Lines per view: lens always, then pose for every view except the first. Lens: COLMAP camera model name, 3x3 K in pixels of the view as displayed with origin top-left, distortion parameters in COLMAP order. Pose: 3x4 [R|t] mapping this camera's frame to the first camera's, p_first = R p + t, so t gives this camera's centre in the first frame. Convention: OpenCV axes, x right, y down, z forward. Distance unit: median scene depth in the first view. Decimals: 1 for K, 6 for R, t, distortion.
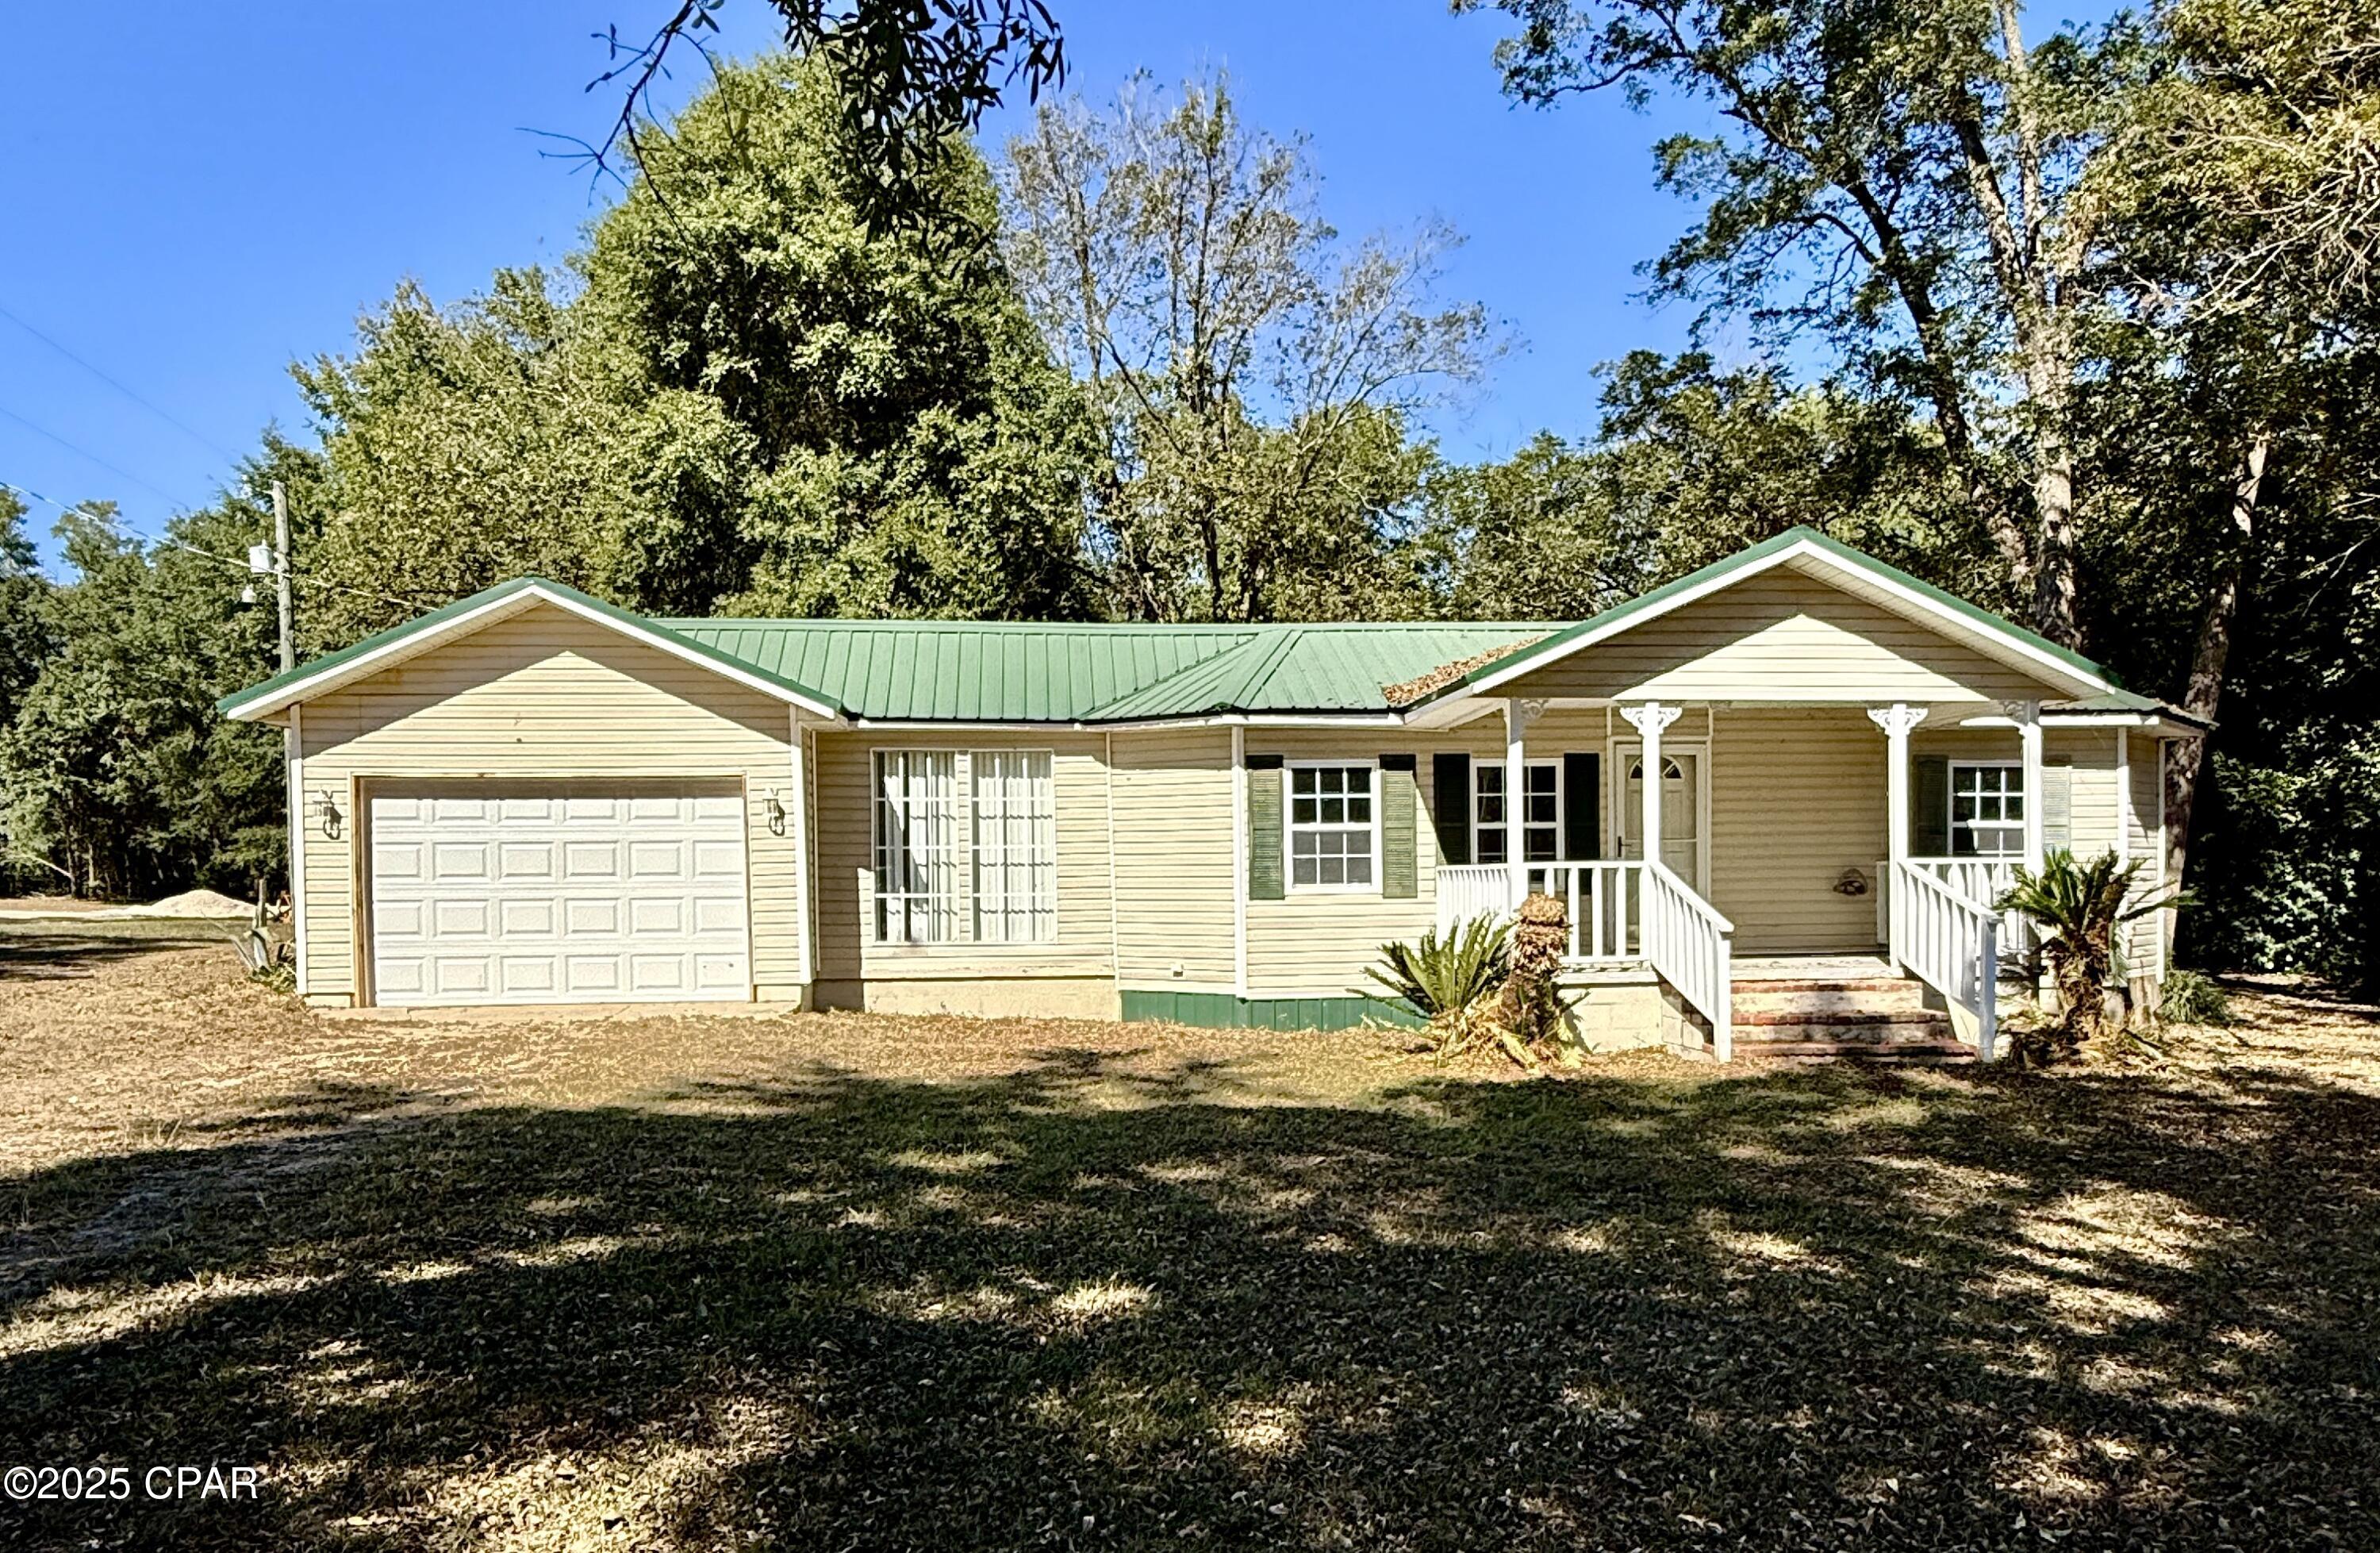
lens RADIAL K [[1716.9, 0, 1190.4], [0, 1716.9, 916.6], [0, 0, 1]] dist [0.000408, -0.001449]
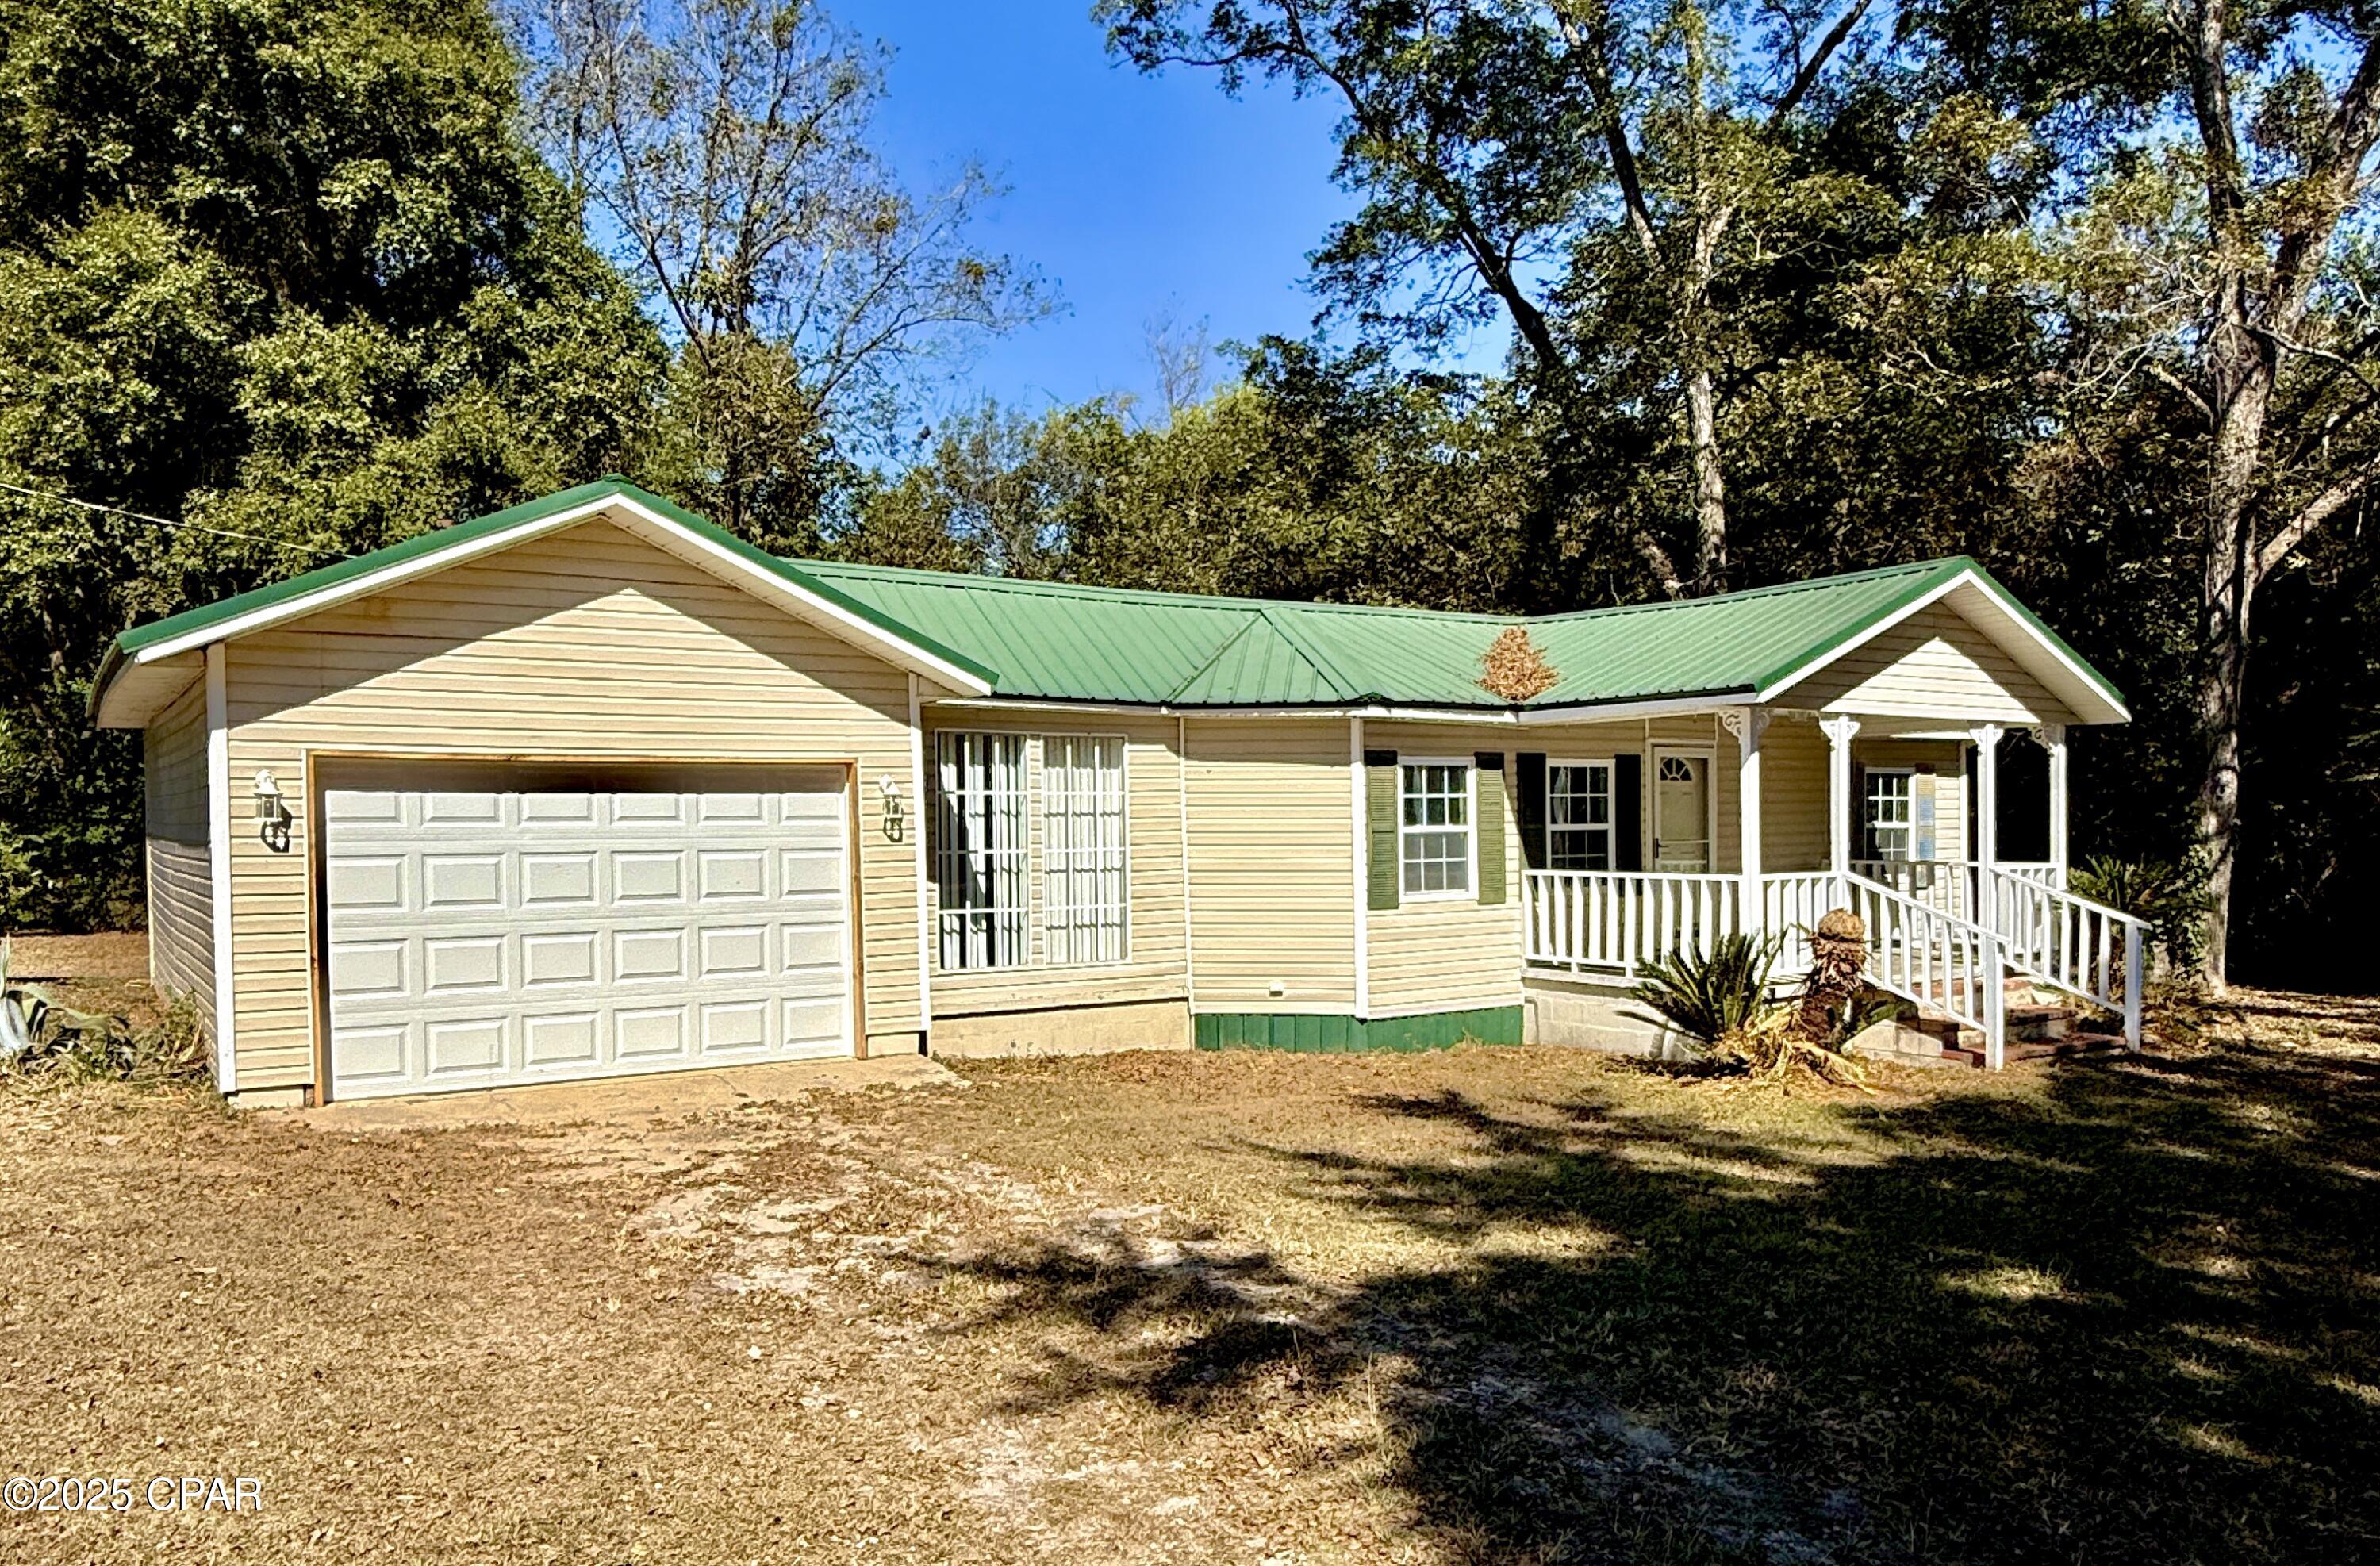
lens RADIAL K [[1728.3, 0, 1190.5], [0, 1728.3, 849.4], [0, 0, 1]] dist [0.001706, 0.002325]
pose [[0.879388, -0.005353, 0.476076, -0.477630], [0.010976, 0.999899, -0.009032, -0.034058], [-0.475980, 0.013168, 0.879358, 0.240020]]
